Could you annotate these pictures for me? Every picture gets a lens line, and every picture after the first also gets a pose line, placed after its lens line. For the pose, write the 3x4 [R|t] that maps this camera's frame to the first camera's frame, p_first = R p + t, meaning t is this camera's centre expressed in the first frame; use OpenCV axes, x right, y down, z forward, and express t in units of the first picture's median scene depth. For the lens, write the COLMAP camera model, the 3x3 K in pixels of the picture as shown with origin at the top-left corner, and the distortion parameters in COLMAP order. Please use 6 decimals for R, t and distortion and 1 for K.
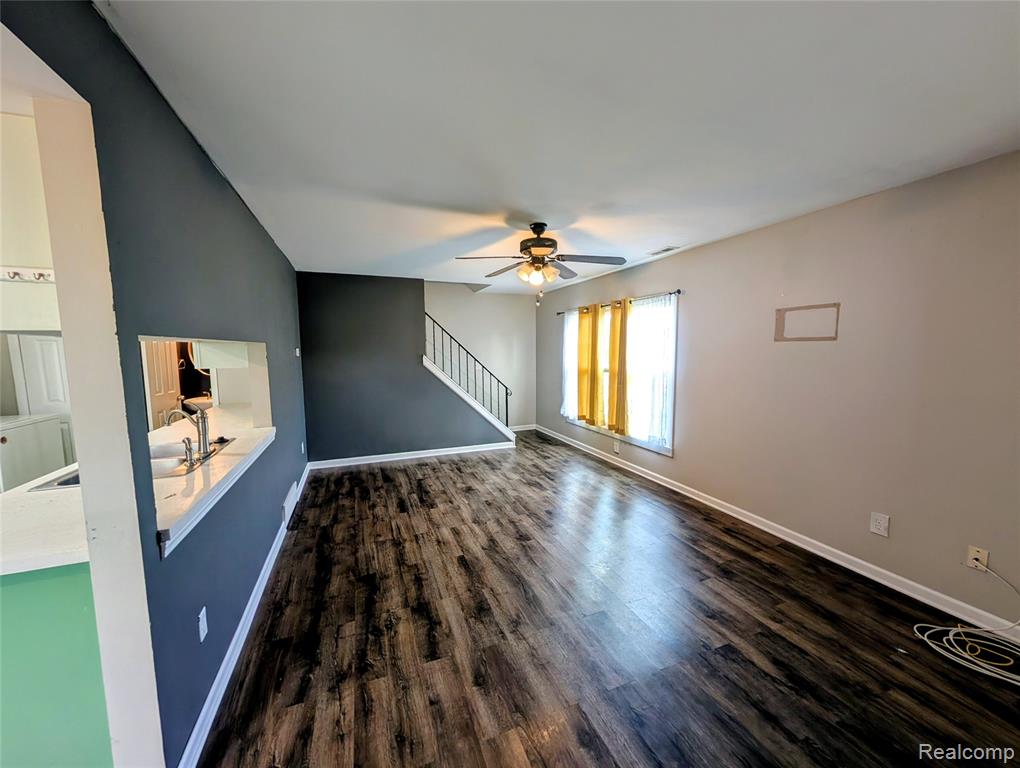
lens RADIAL K [[414.8, 0, 512.6], [0, 414.8, 391.0], [0, 0, 1]] dist [0.000153, 0.000125]
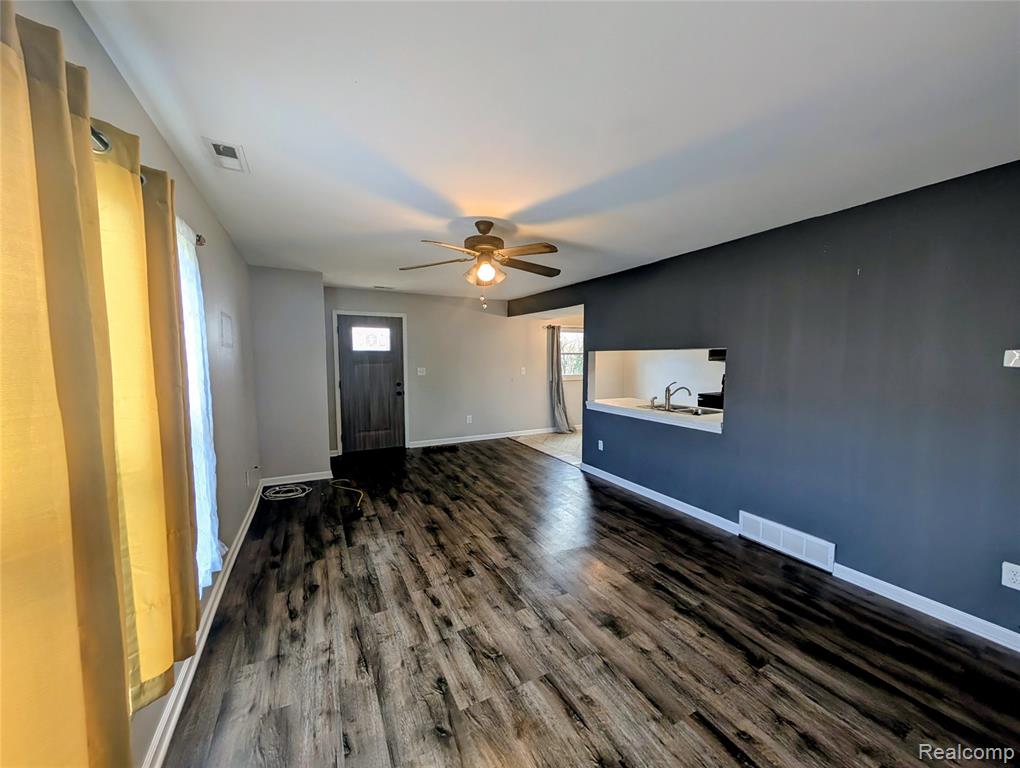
lens RADIAL K [[414.8, 0, 512.6], [0, 414.8, 391.0], [0, 0, 1]] dist [0.000153, 0.000125]
pose [[-0.995622, 0.011946, -0.092701, 0.067268], [-0.005329, 0.982932, 0.183894, -0.149616], [0.093315, 0.183582, -0.978565, 1.513495]]
